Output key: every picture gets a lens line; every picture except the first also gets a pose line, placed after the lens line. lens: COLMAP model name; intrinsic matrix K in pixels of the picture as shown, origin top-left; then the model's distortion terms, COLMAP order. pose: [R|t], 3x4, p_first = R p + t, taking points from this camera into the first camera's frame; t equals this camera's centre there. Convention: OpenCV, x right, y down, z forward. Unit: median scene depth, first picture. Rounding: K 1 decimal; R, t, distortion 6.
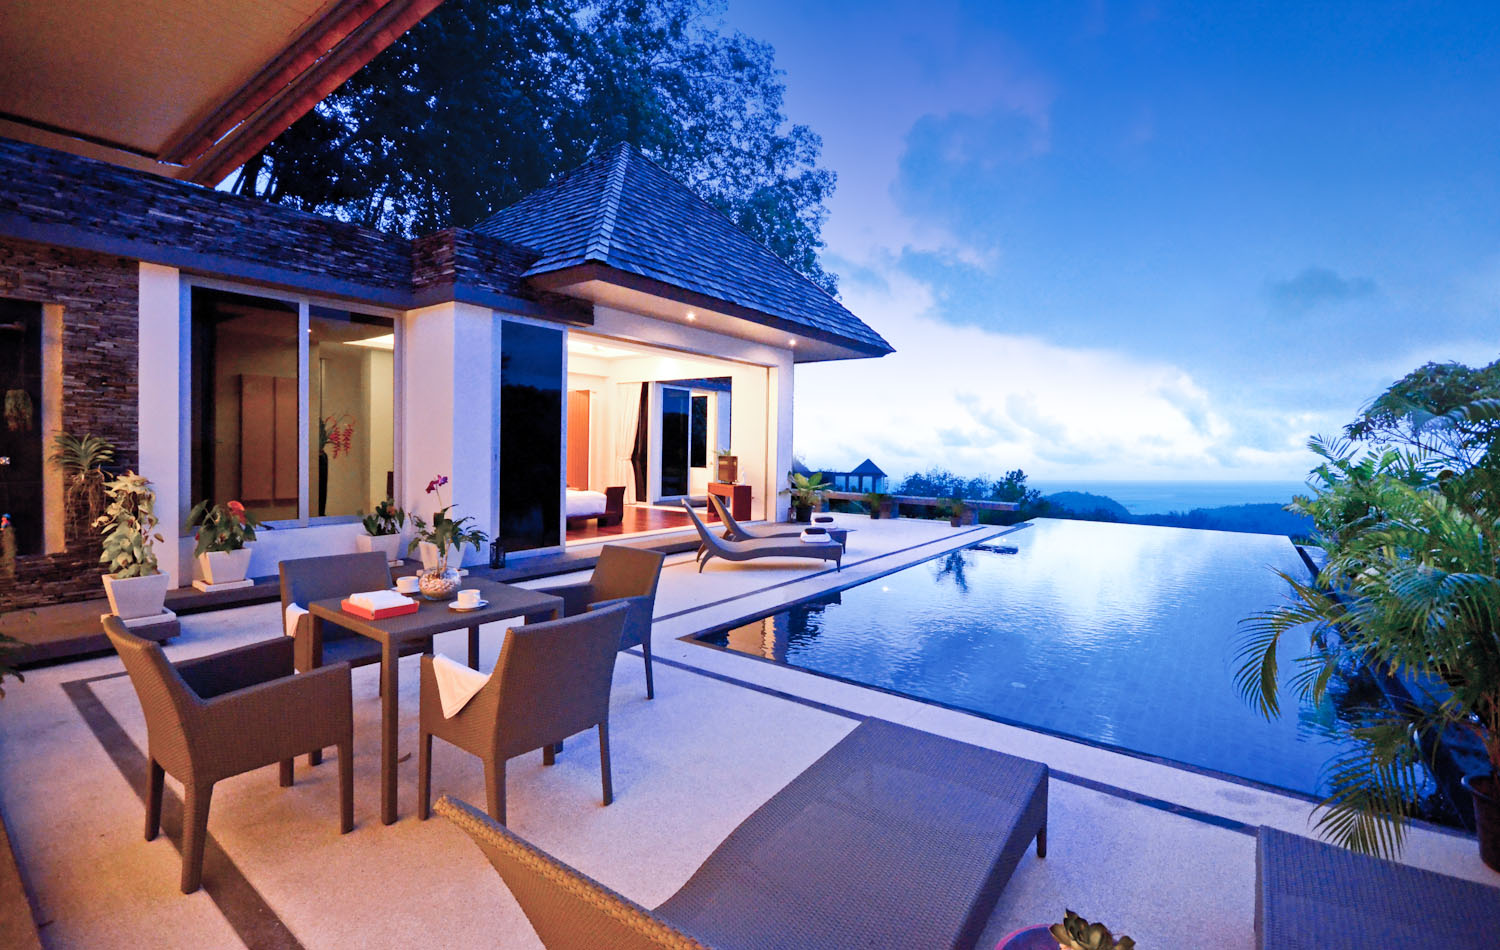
lens RADIAL K [[650.8, 0, 754.2], [0, 650.8, 462.7], [0, 0, 1]] dist [0.000048, -0.000062]
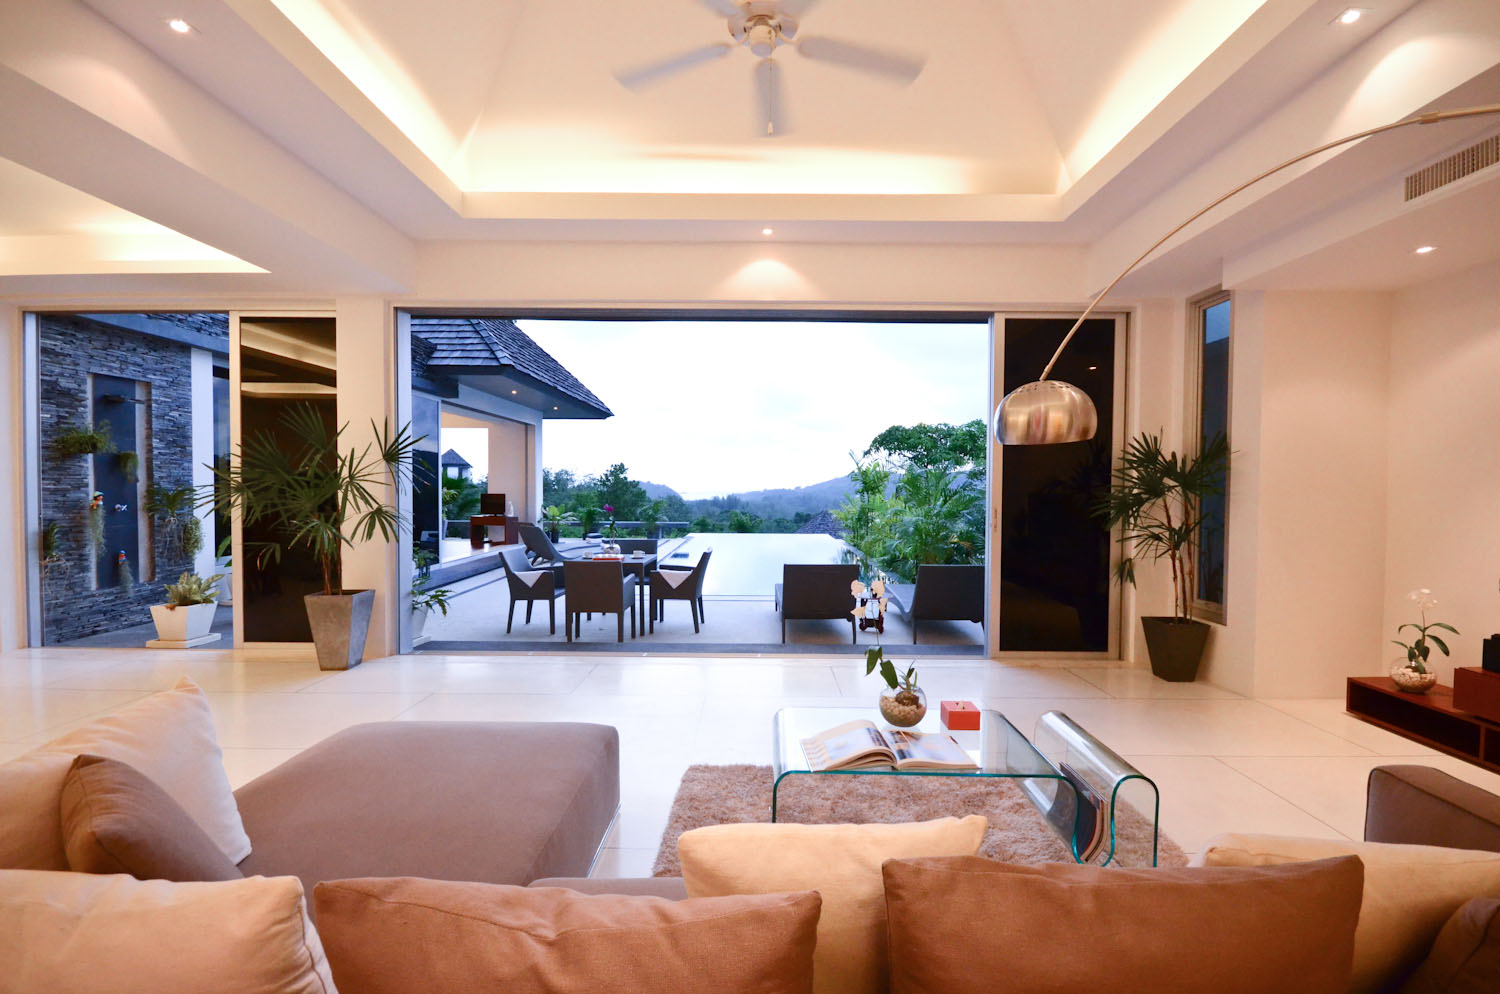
lens RADIAL K [[635.9, 0, 752.9], [0, 635.9, 508.1], [0, 0, 1]] dist [0.001529, -0.011752]
pose [[0.810689, -0.033625, 0.584510, -0.637344], [0.023992, 0.999419, 0.024218, -0.001981], [-0.584985, -0.005610, 0.811025, -0.507557]]
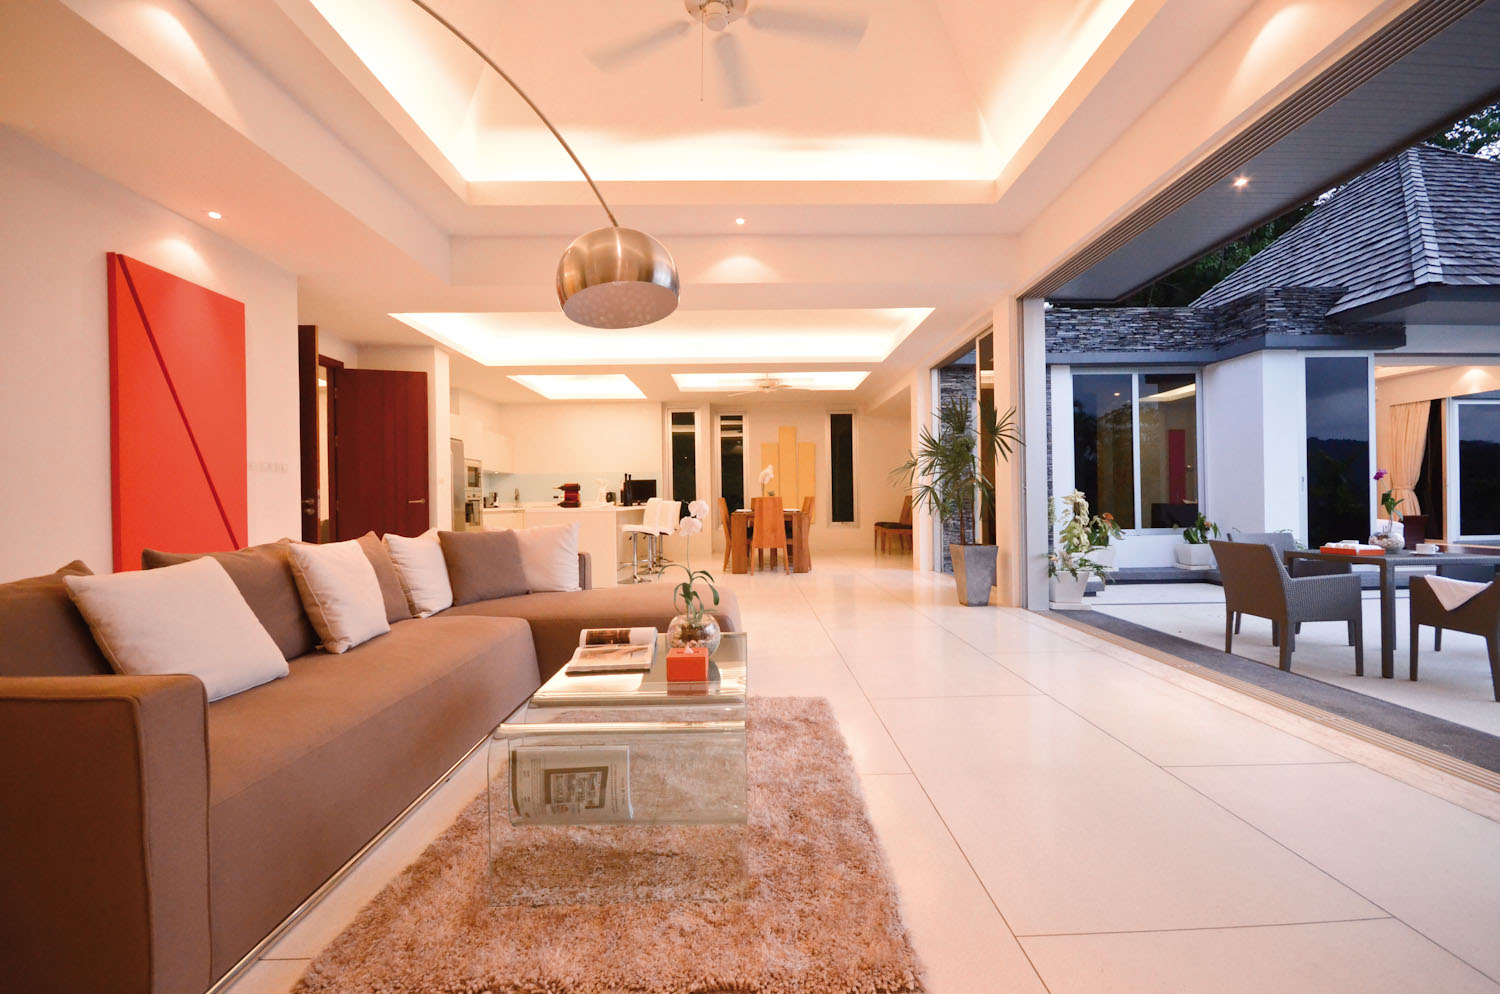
lens RADIAL K [[635.9, 0, 752.9], [0, 635.9, 508.1], [0, 0, 1]] dist [0.001529, -0.011752]
pose [[0.597724, -0.014301, -0.801574, -0.092831], [0.003002, 0.999874, -0.015600, 0.058229], [0.801696, 0.006918, 0.597692, -0.442423]]
